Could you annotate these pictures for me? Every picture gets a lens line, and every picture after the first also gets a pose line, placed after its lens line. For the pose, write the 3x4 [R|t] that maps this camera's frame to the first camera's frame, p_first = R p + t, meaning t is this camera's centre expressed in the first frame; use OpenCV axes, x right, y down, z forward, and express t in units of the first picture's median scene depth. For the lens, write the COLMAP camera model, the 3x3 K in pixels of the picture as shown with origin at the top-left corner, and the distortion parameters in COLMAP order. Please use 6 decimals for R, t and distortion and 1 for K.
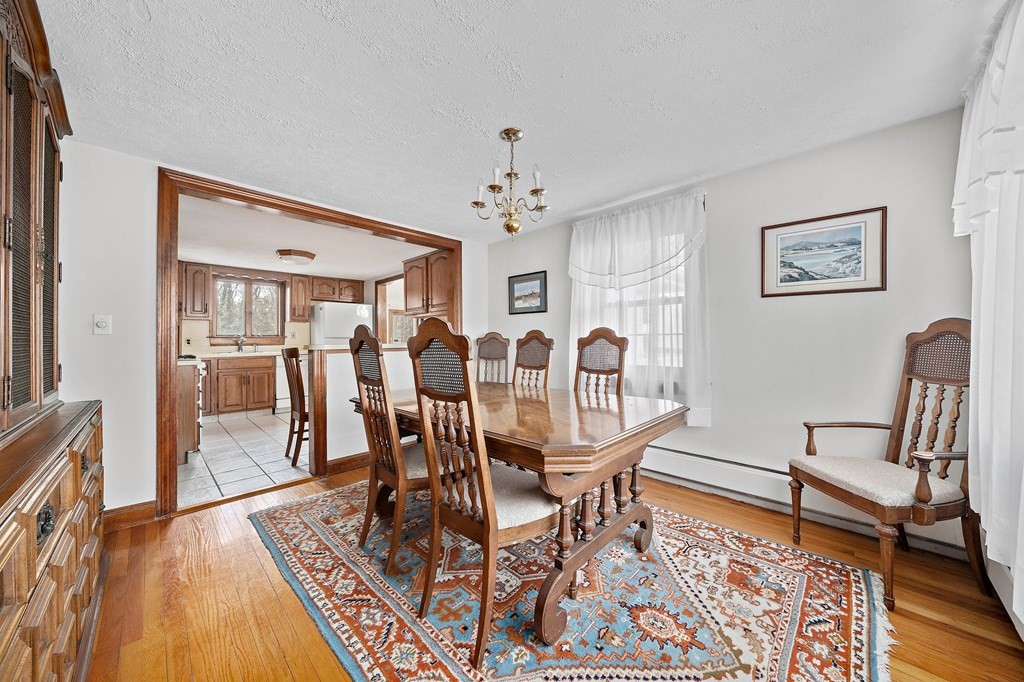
lens RADIAL K [[350.5, 0, 501.7], [0, 350.5, 336.9], [0, 0, 1]] dist [-0.008506, 0.000040]
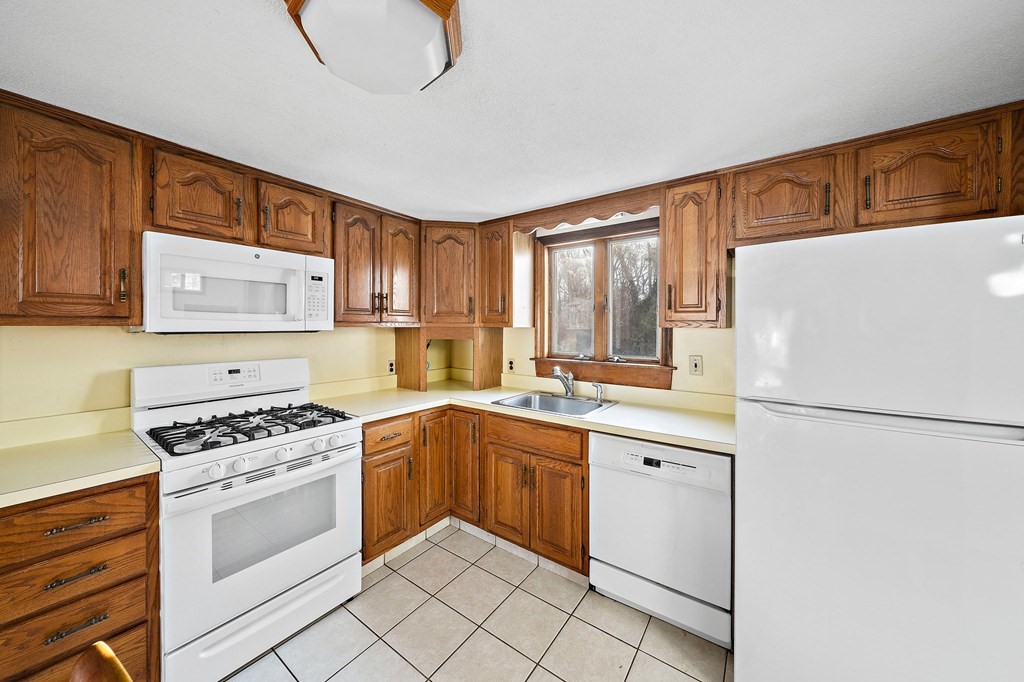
lens RADIAL K [[361.3, 0, 502.8], [0, 361.3, 326.0], [0, 0, 1]] dist [-0.001069, -0.000101]
pose [[0.140892, 0.005933, -0.990007, -0.294929], [0.003423, 0.999973, 0.006480, -0.050205], [0.990019, -0.004302, 0.140868, 0.837135]]
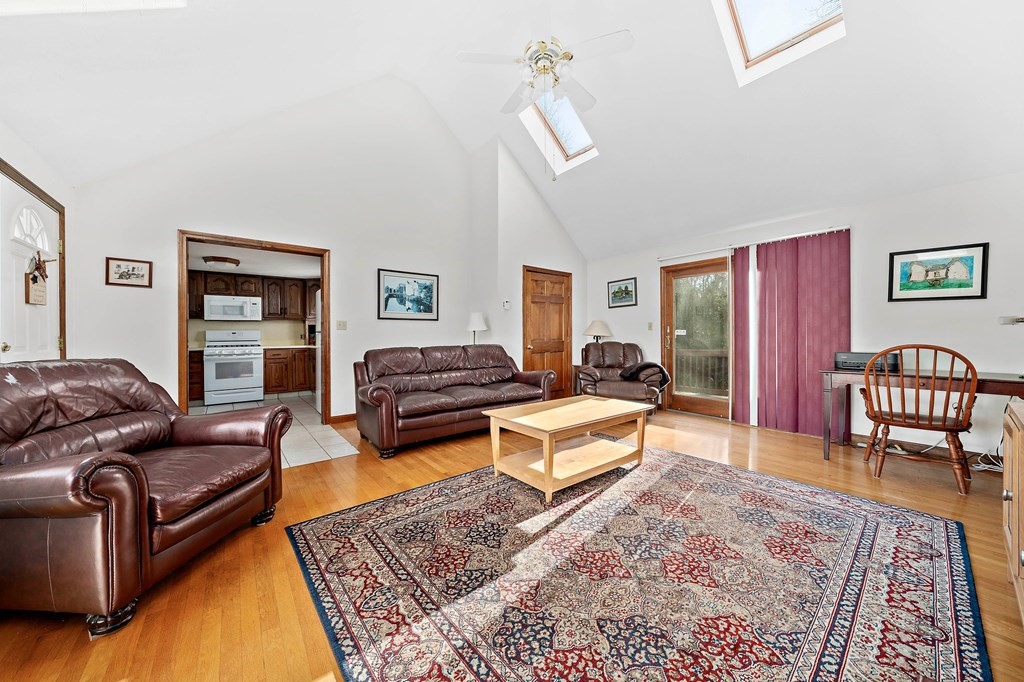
lens RADIAL K [[350.5, 0, 501.7], [0, 350.5, 336.9], [0, 0, 1]] dist [-0.008506, 0.000040]
pose [[-0.125480, 0.011612, -0.992028, 0.412382], [0.019273, 0.999771, 0.009265, 0.022675], [0.991909, -0.017957, -0.125675, 1.732247]]
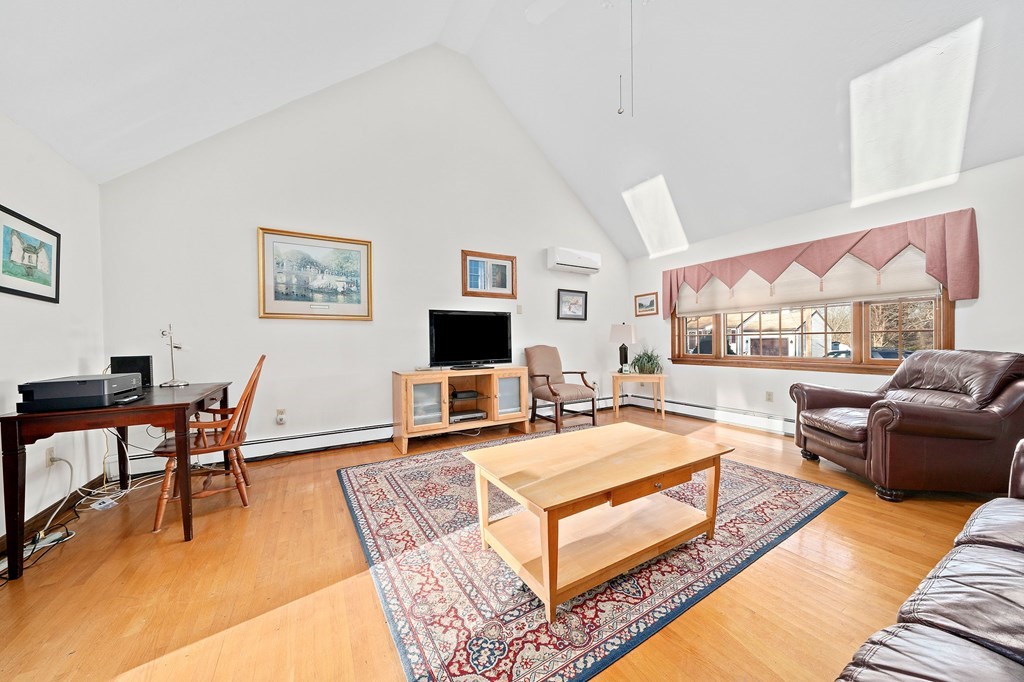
lens RADIAL K [[352.1, 0, 504.9], [0, 352.1, 321.2], [0, 0, 1]] dist [-0.000773, -0.000047]
pose [[0.245327, 0.059375, 0.967621, -0.530191], [-0.001922, 0.998151, -0.060761, 0.030560], [-0.969439, 0.013047, 0.244987, 1.772654]]
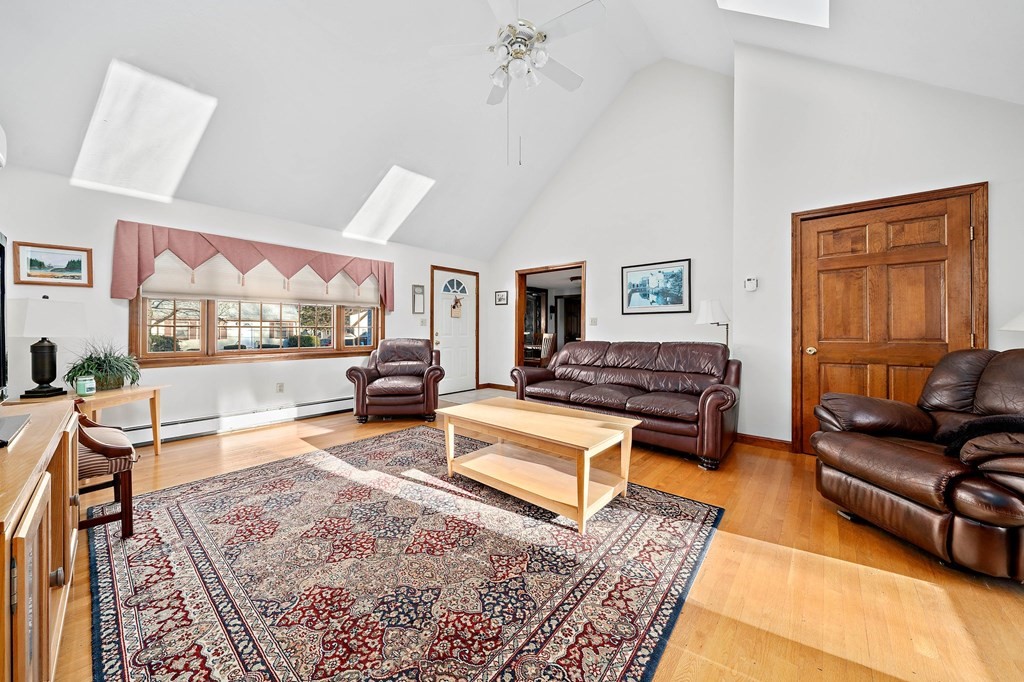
lens RADIAL K [[346.6, 0, 512.0], [0, 346.6, 341.0], [0, 0, 1]] dist [-0.011581, -0.000002]
pose [[-0.996370, 0.009432, -0.084602, -0.076252], [0.008204, 0.999856, 0.014847, 0.033925], [0.084730, 0.014099, -0.996304, 2.229157]]
